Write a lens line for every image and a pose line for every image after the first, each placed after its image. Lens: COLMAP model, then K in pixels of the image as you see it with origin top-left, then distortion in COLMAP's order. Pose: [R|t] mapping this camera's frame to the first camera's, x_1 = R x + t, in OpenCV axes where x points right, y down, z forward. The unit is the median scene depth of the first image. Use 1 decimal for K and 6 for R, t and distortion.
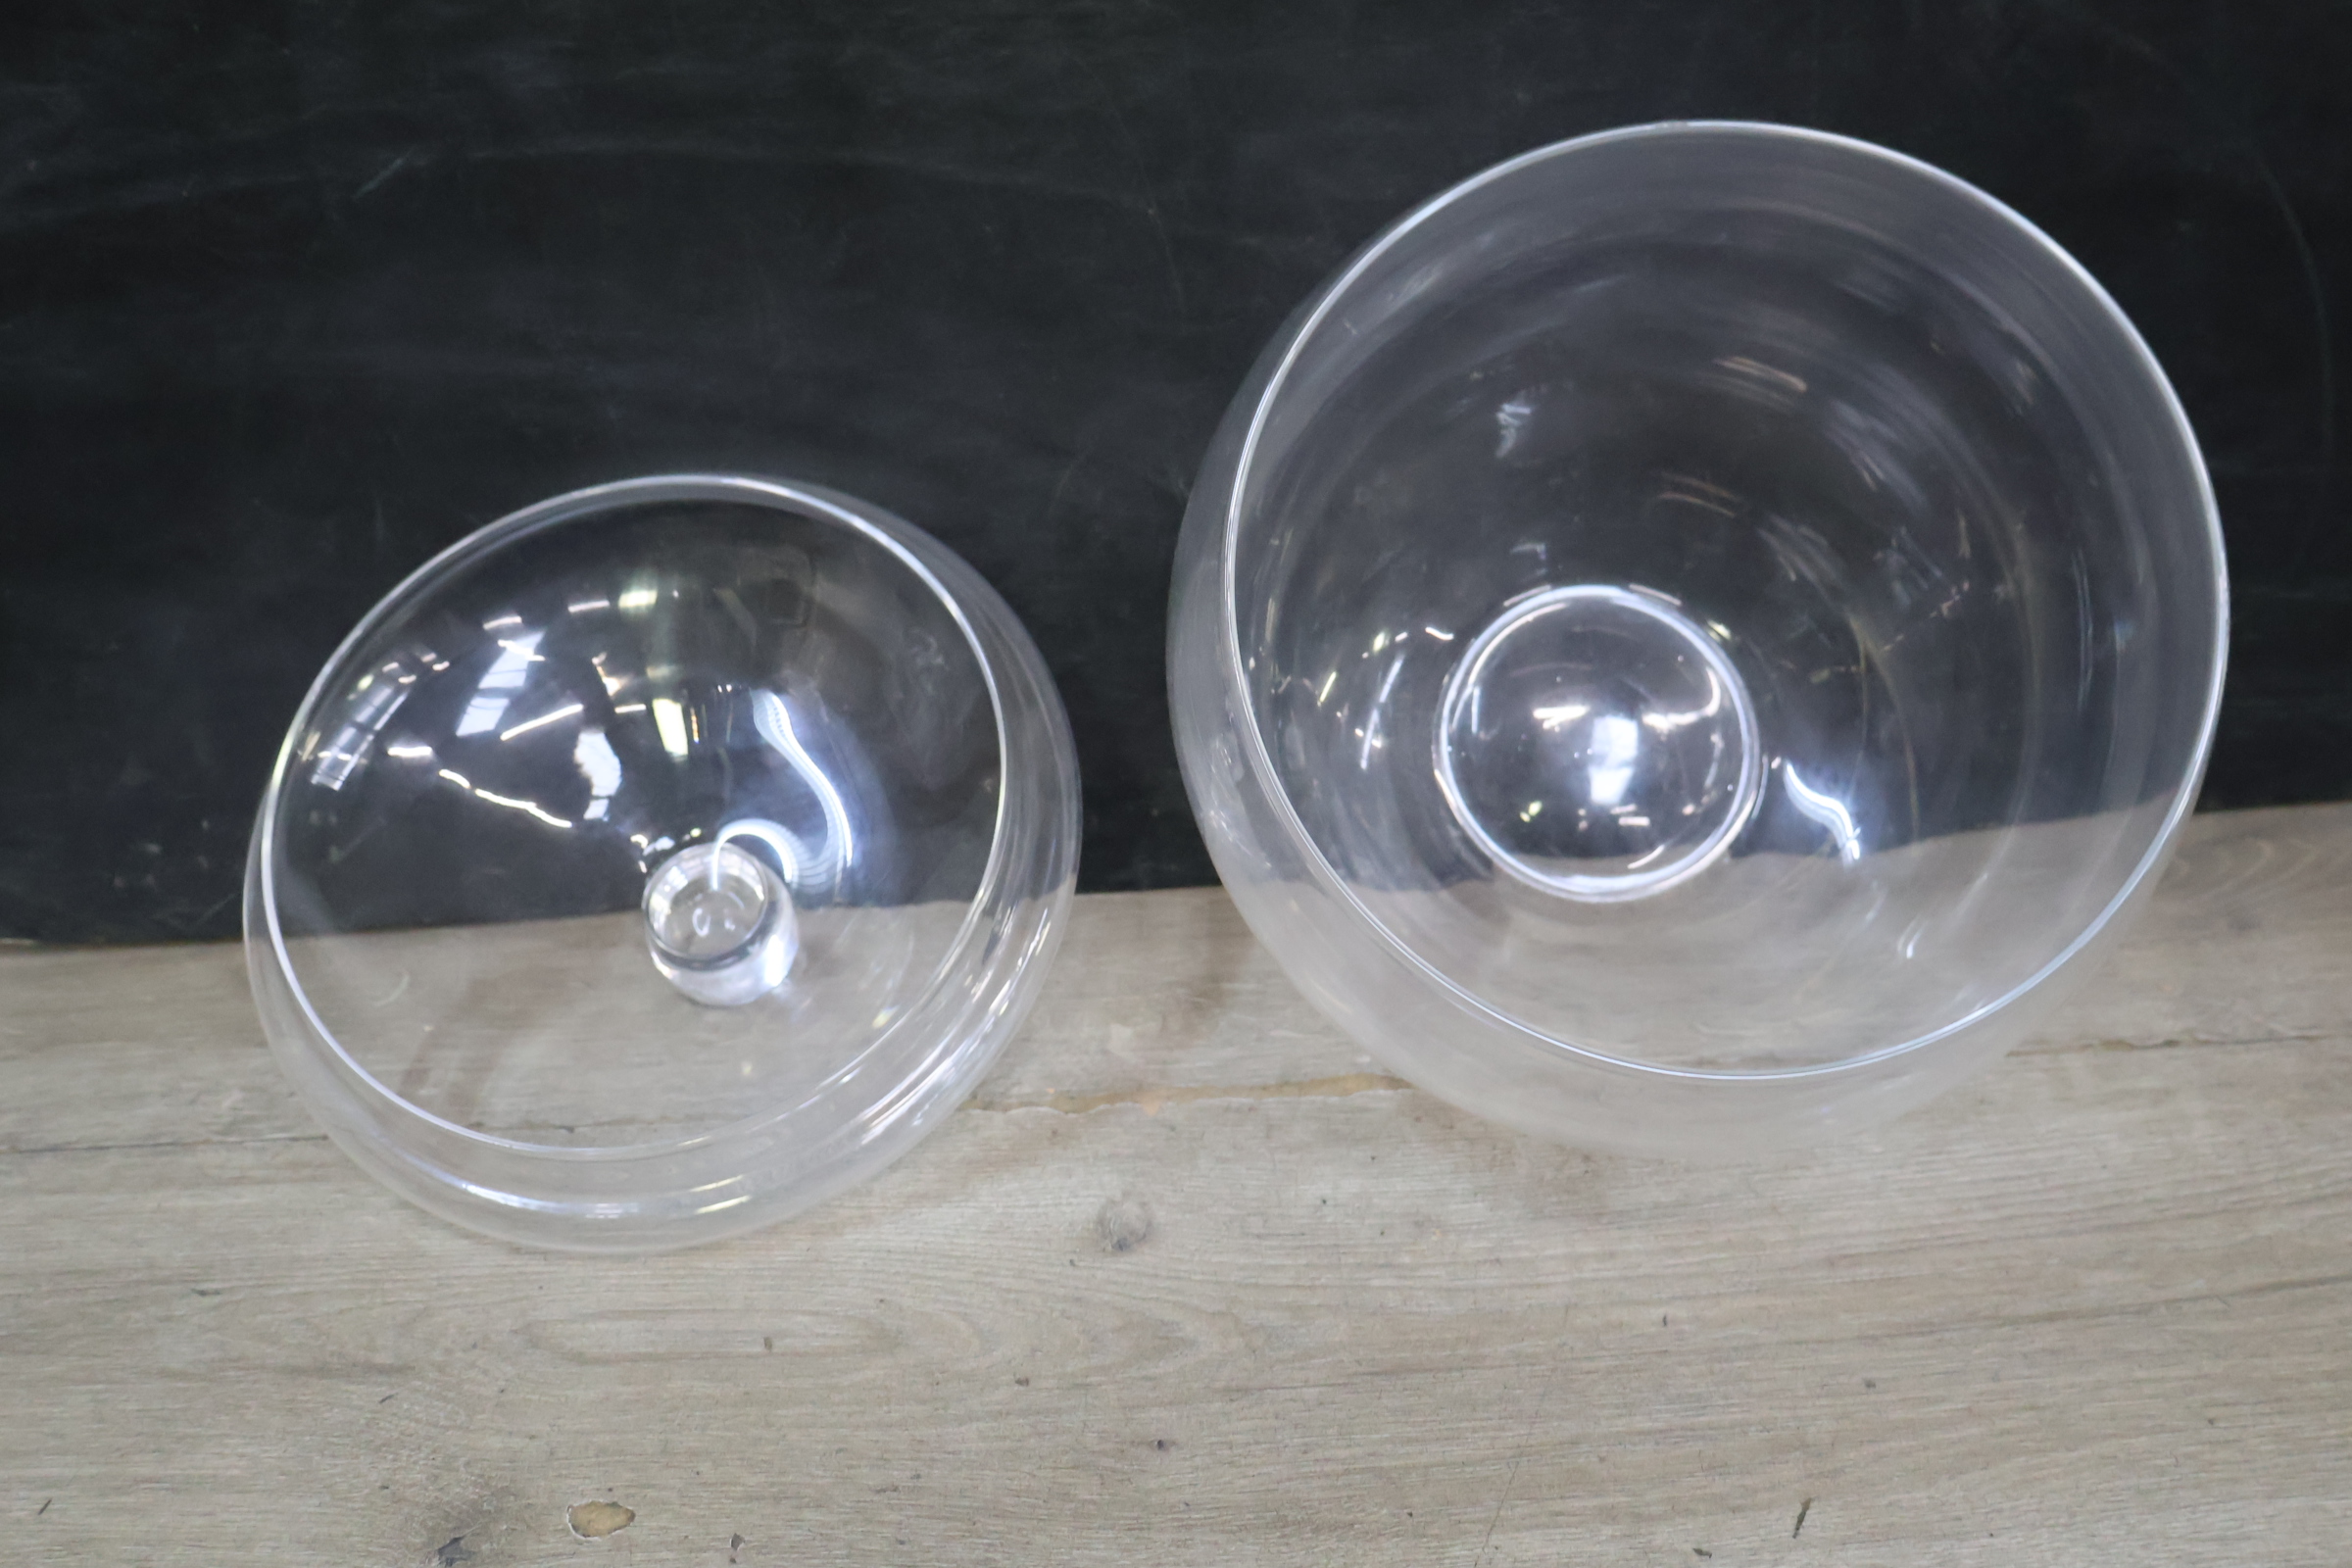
lens RADIAL K [[2357.2, 0, 1169.6], [0, 2357.2, 792.5], [0, 0, 1]] dist [0.004272, 0.000000]
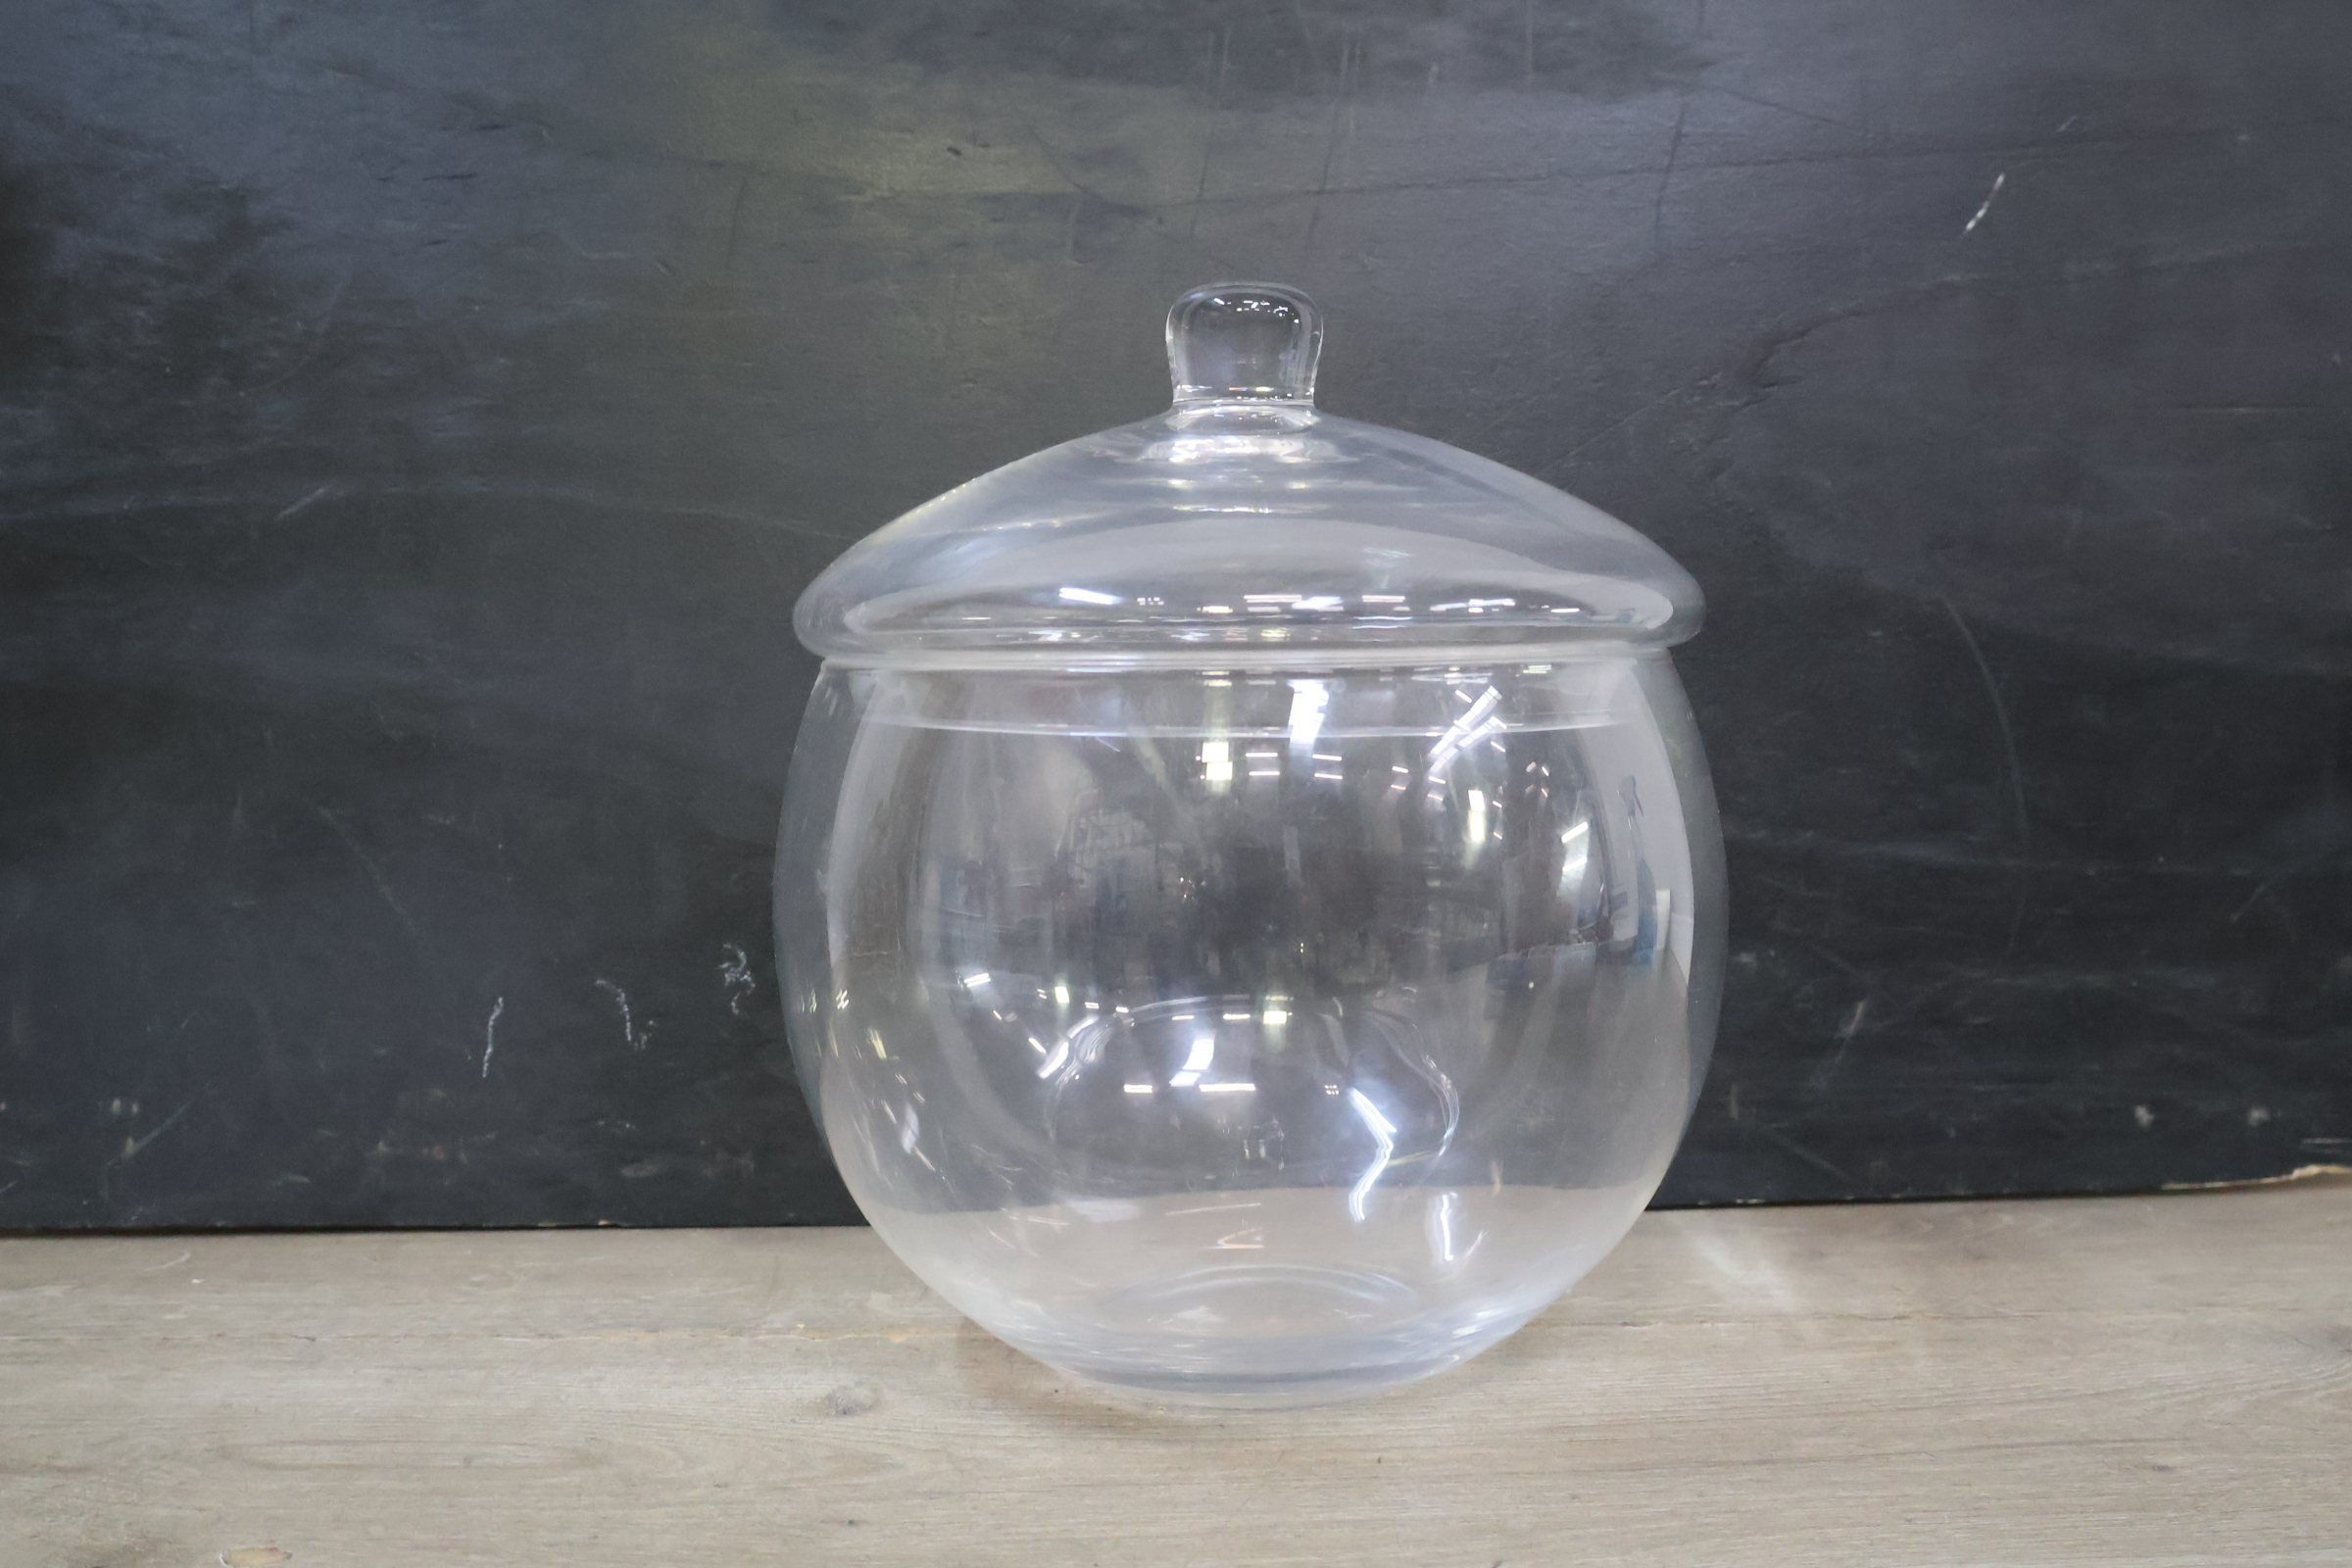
lens RADIAL K [[2357.2, 0, 1172.7], [0, 2357.2, 755.1], [0, 0, 1]] dist [0.004272, 0.000000]
pose [[0.997697, 0.065411, 0.017947, 0.087293], [-0.052440, 0.911676, -0.407550, 0.365391], [-0.043020, 0.405670, 0.913007, -0.020118]]
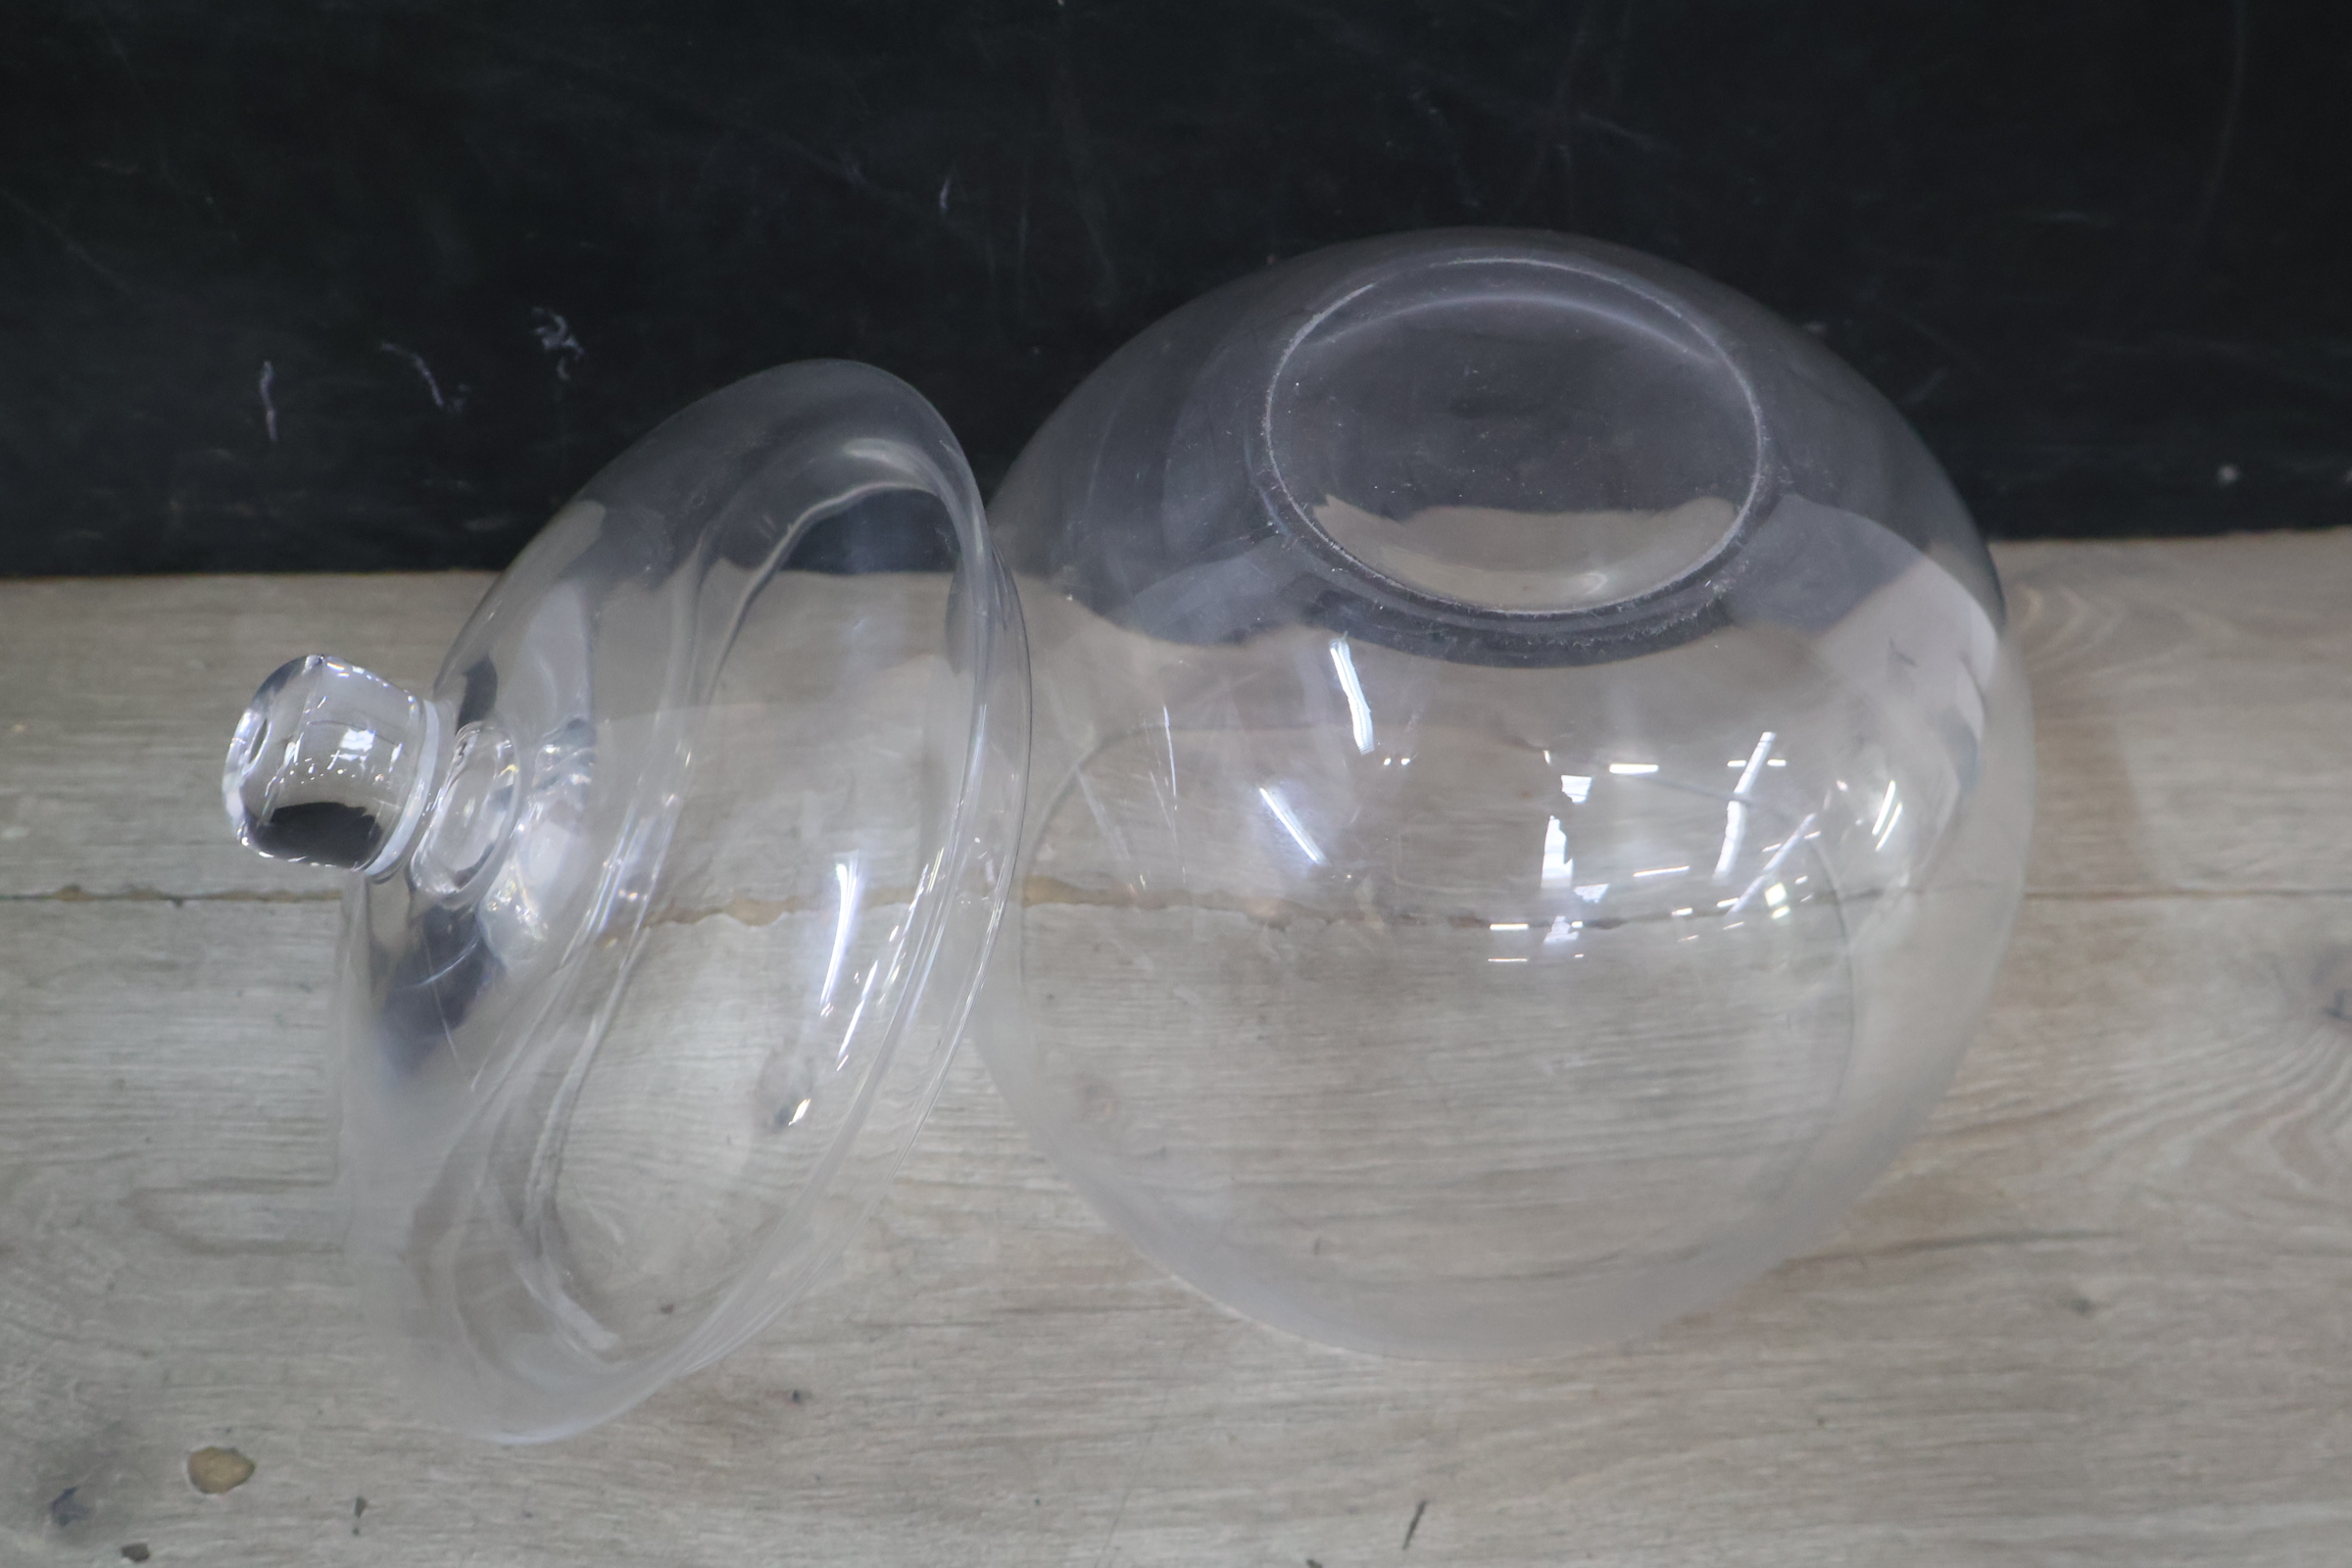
lens RADIAL K [[2357.2, 0, 1177.4], [0, 2357.2, 825.4], [0, 0, 1]] dist [0.004272, 0.000000]
pose [[0.995492, 0.021544, 0.092367, 0.057198], [-0.060027, 0.897117, 0.437696, -0.370982], [-0.073434, -0.441267, 0.894366, 0.200276]]
